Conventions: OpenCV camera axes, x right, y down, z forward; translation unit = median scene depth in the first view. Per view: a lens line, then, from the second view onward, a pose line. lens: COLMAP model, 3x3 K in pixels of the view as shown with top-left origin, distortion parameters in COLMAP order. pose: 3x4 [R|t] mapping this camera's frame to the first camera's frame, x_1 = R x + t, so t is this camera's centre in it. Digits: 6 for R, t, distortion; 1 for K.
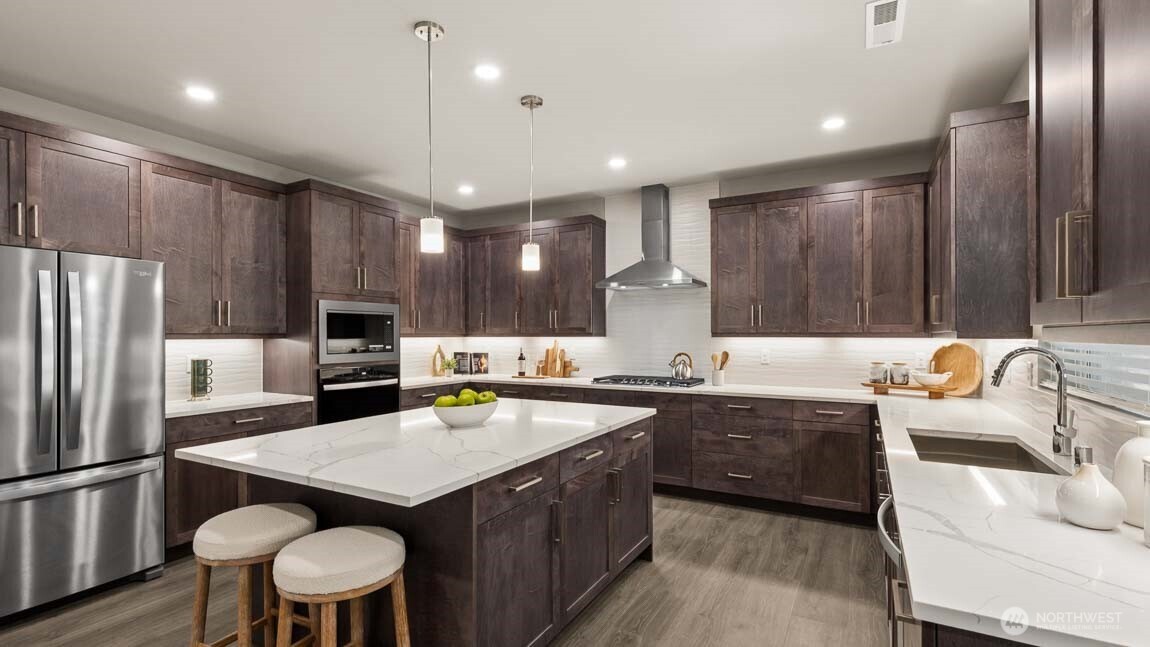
lens RADIAL K [[532.7, 0, 579.7], [0, 532.7, 328.4], [0, 0, 1]] dist [0.001108, 0.001450]
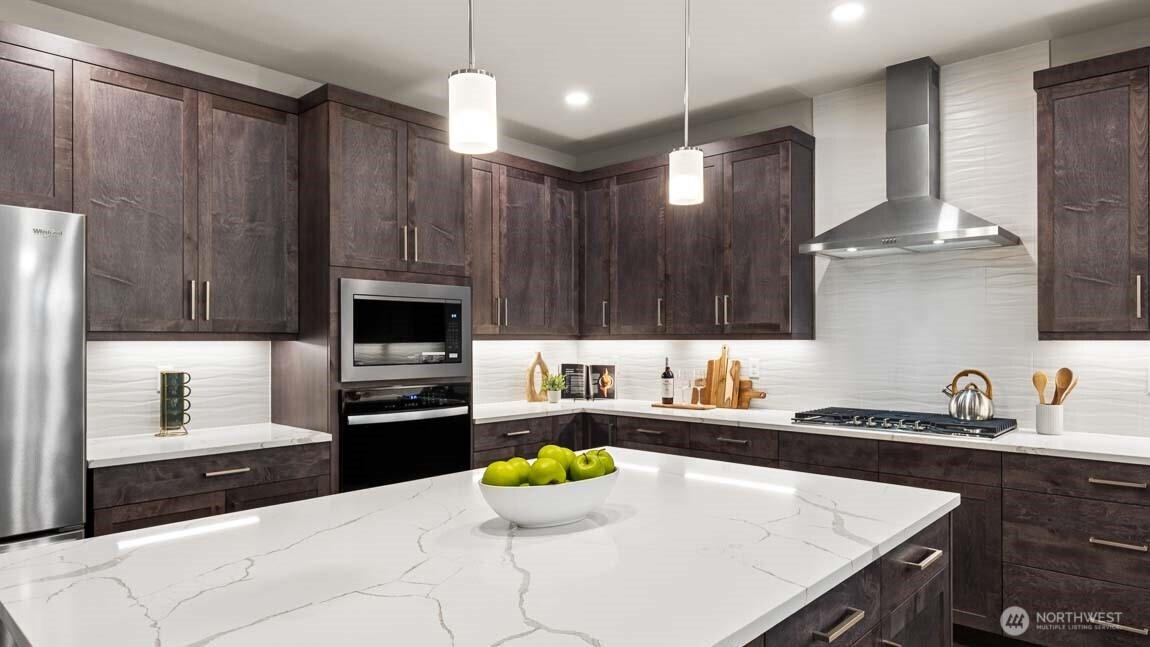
lens RADIAL K [[692.8, 0, 596.5], [0, 692.8, 339.1], [0, 0, 1]] dist [0.003057, -0.000850]
pose [[0.977825, 0.002152, -0.209414, -0.028331], [-0.000002, 0.999947, 0.010269, 0.008459], [0.209425, -0.010041, 0.977773, 0.260386]]
